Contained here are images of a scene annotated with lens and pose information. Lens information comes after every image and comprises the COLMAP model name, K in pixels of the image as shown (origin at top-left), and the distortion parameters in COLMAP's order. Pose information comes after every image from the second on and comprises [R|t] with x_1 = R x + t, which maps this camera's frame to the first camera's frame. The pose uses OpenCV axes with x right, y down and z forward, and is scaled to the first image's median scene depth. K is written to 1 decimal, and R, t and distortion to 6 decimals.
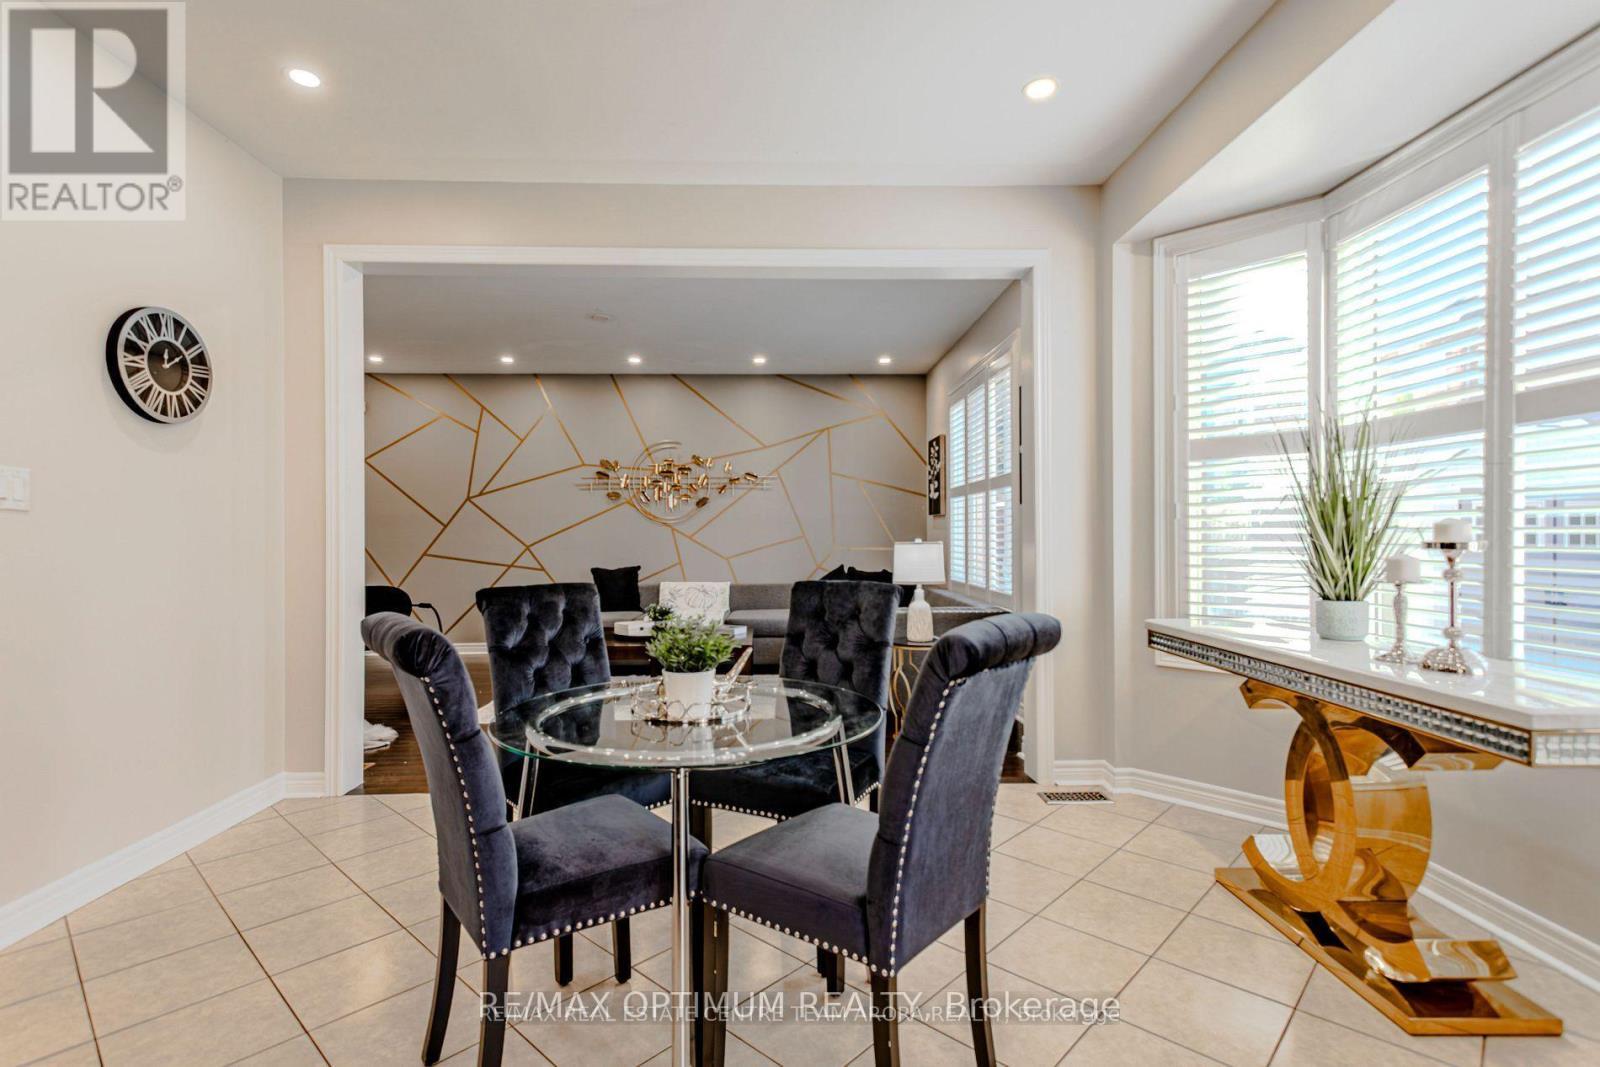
lens RADIAL K [[764.1, 0, 797.3], [0, 764.1, 527.8], [0, 0, 1]] dist [0.014520, 0.001174]
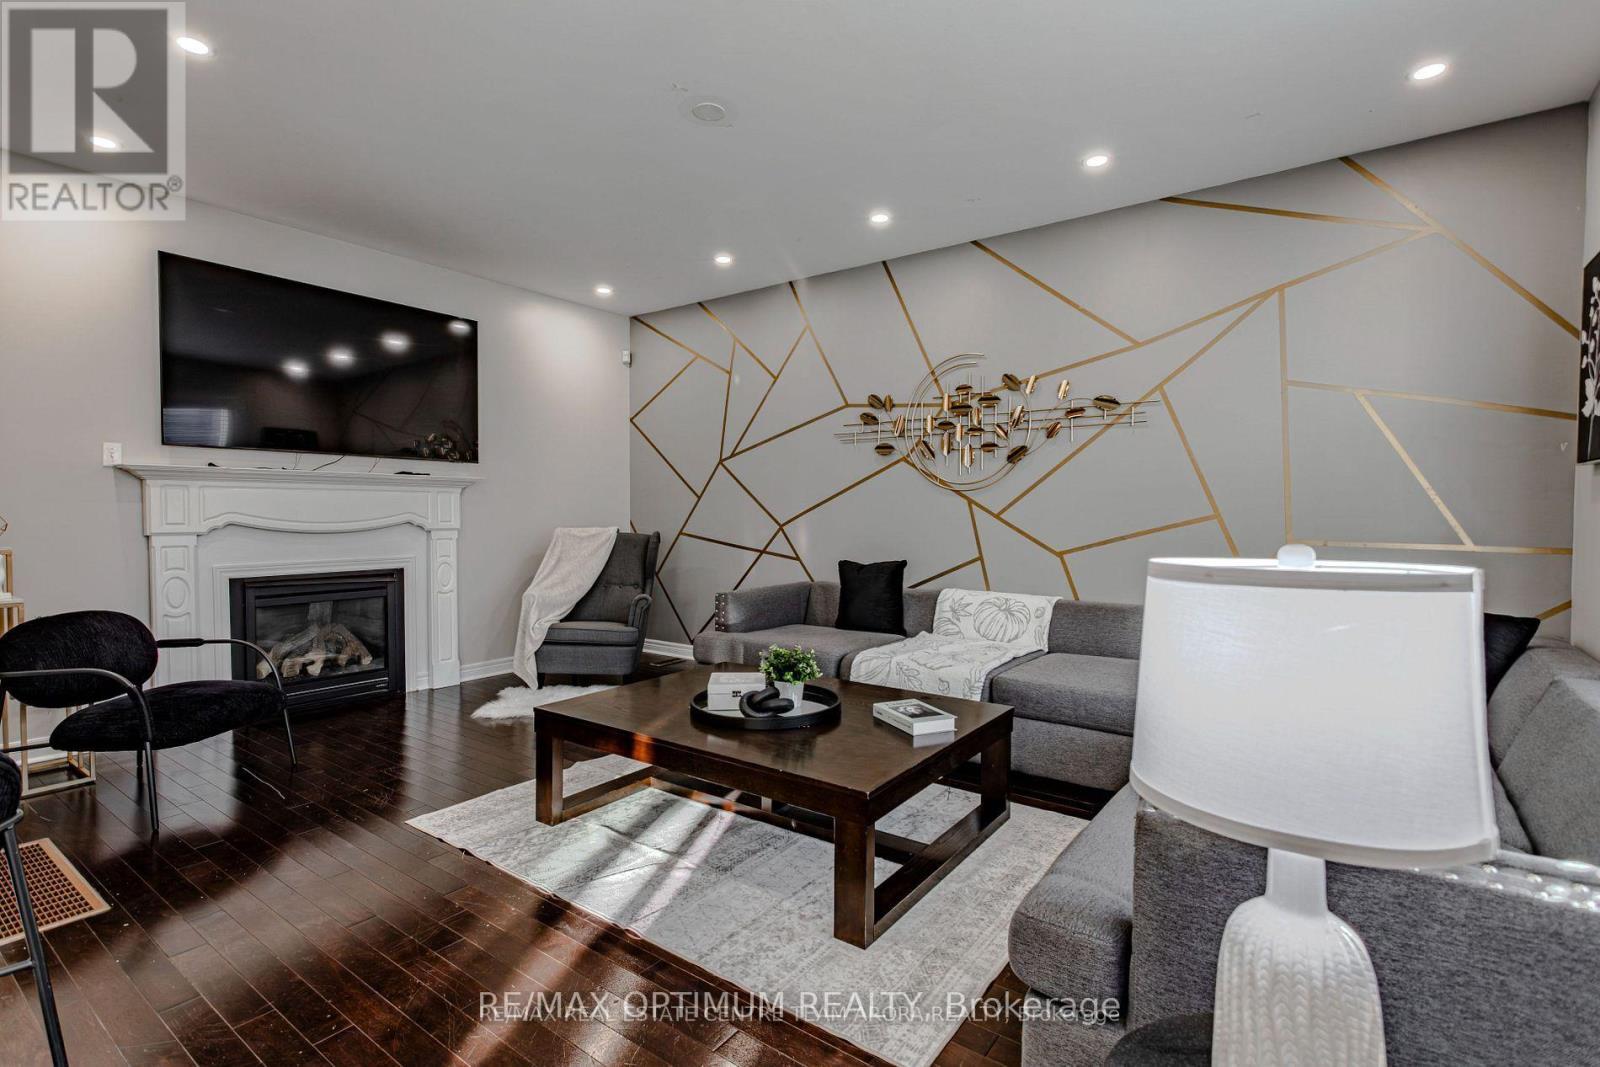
lens RADIAL K [[764.1, 0, 797.3], [0, 764.1, 527.8], [0, 0, 1]] dist [0.014520, 0.001174]
pose [[0.796535, 0.018758, -0.604302, 0.093389], [0.001253, 0.999465, 0.032675, 0.002941], [0.604592, -0.026784, 0.796085, 0.437851]]
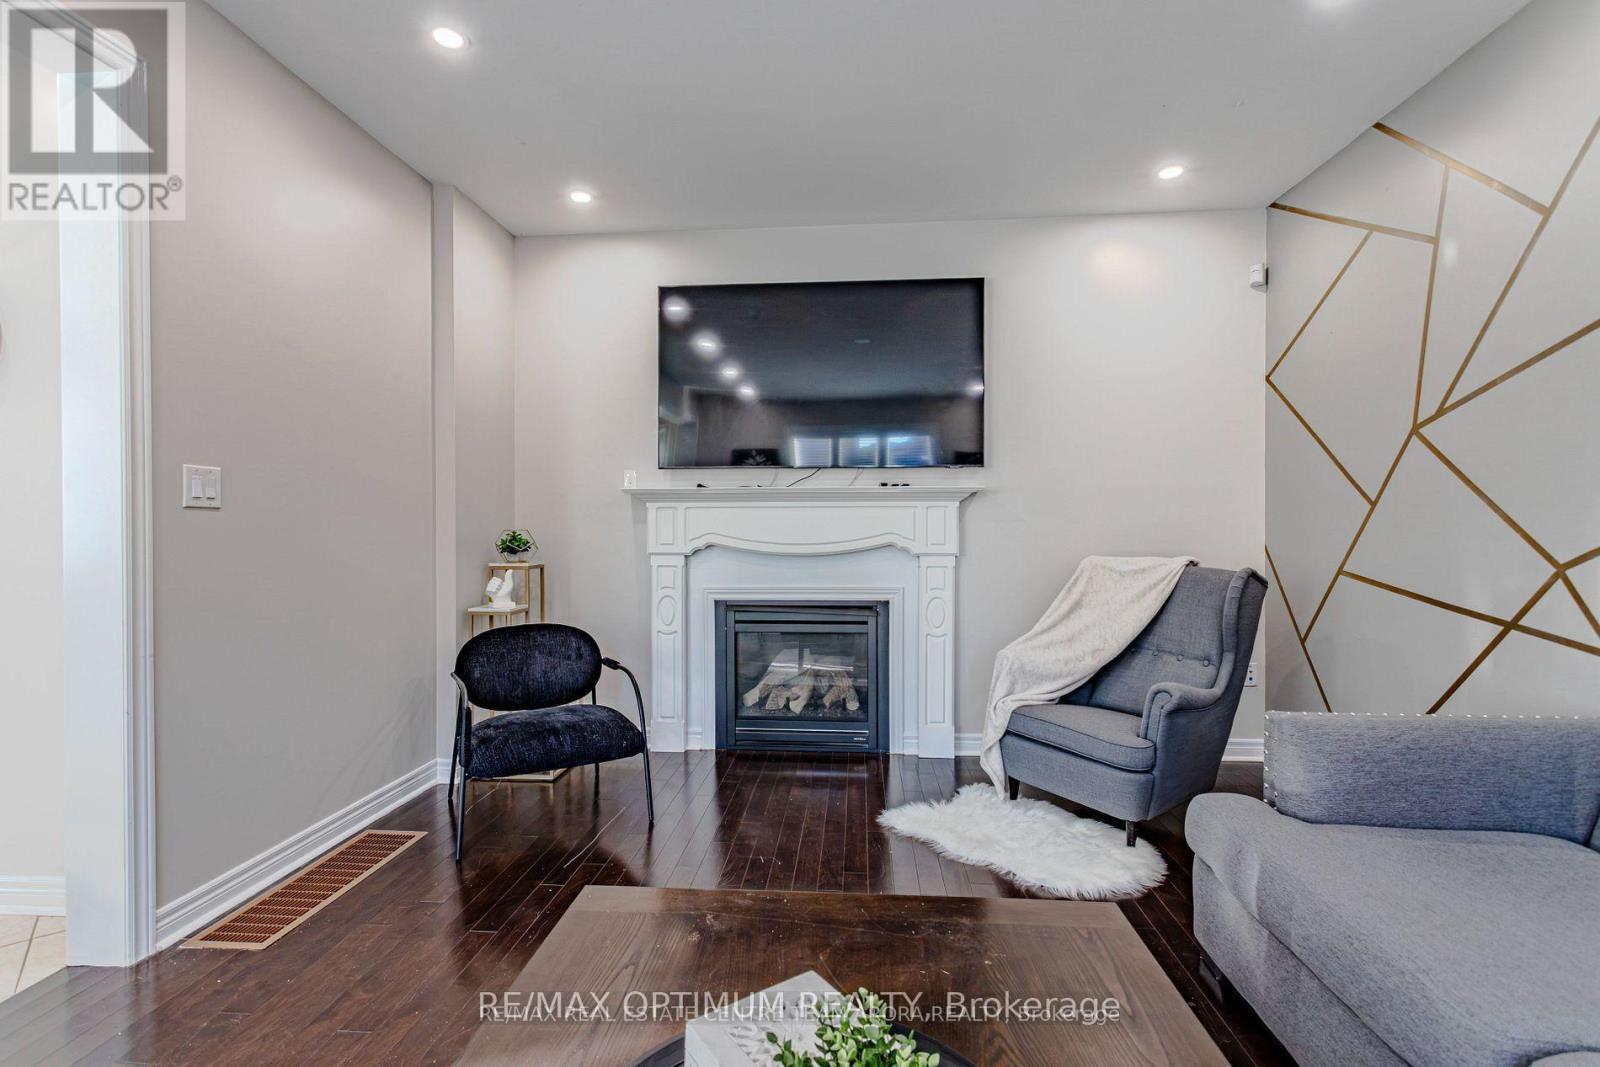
lens RADIAL K [[764.1, 0, 797.3], [0, 764.1, 527.8], [0, 0, 1]] dist [0.014520, 0.001174]
pose [[-0.091755, 0.006422, -0.995761, -0.028780], [0.013844, 0.999891, 0.005173, 0.003648], [0.995685, -0.013310, -0.091834, 0.735684]]
